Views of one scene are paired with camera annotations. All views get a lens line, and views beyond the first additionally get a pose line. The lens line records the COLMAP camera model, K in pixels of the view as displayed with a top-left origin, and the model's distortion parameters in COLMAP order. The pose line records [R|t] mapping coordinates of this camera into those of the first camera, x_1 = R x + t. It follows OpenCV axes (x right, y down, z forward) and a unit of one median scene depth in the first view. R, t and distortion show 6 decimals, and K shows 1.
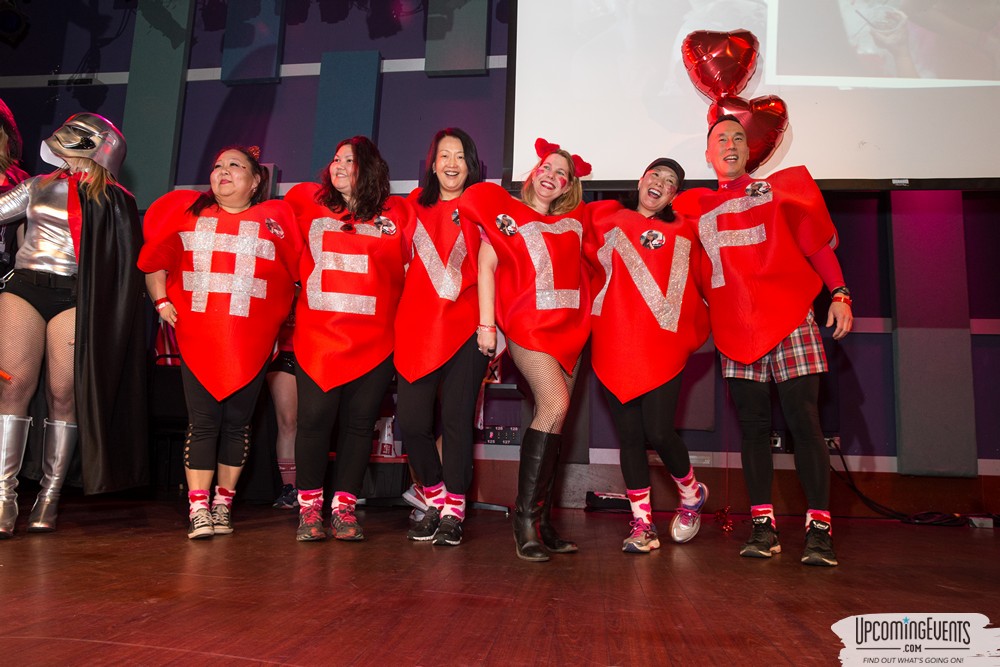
lens RADIAL K [[699.7, 0, 500.0], [0, 699.7, 333.5], [0, 0, 1]] dist [-0.084684, 0.061288]
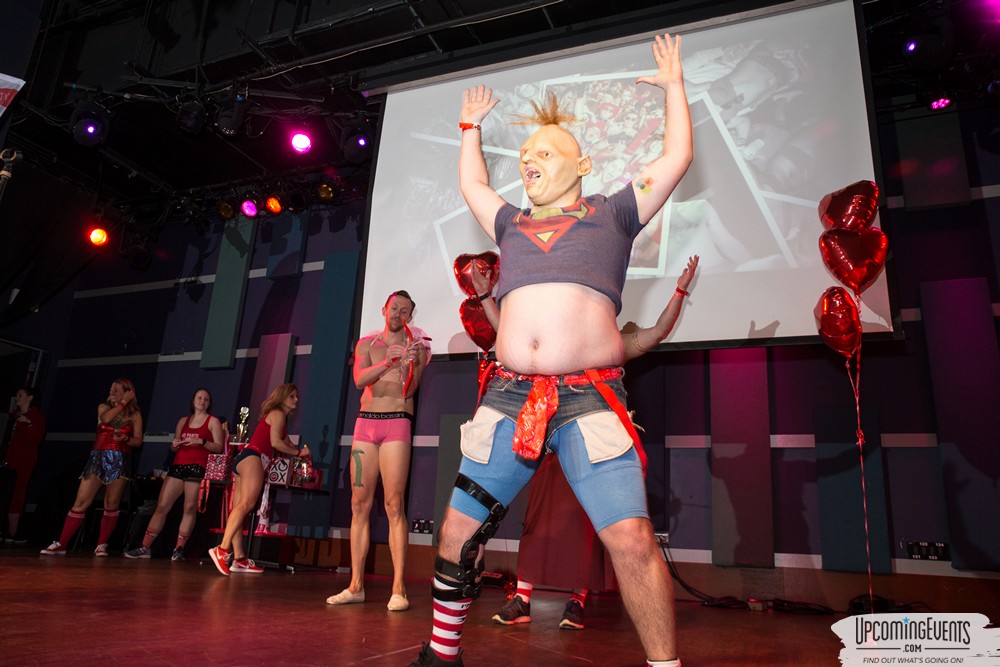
lens RADIAL K [[672.9, 0, 500.0], [0, 672.9, 333.5], [0, 0, 1]] dist [-0.110640, 0.083406]
pose [[0.965030, -0.053880, -0.256543, 0.438863], [0.014650, 0.988205, -0.152437, -0.022024], [0.261731, 0.143348, 0.954436, -0.219549]]
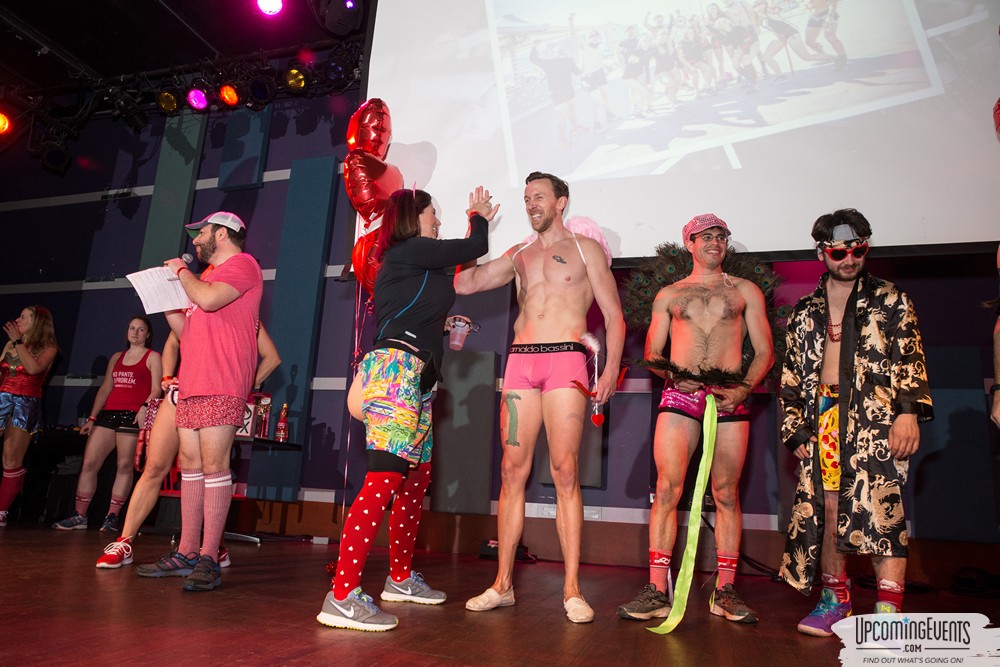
lens RADIAL K [[672.9, 0, 500.0], [0, 672.9, 333.5], [0, 0, 1]] dist [-0.110640, 0.083406]
pose [[0.983955, -0.022104, -0.177044, 0.288572], [0.006897, 0.996267, -0.086055, -0.005356], [0.178285, 0.083453, 0.980434, -0.041610]]
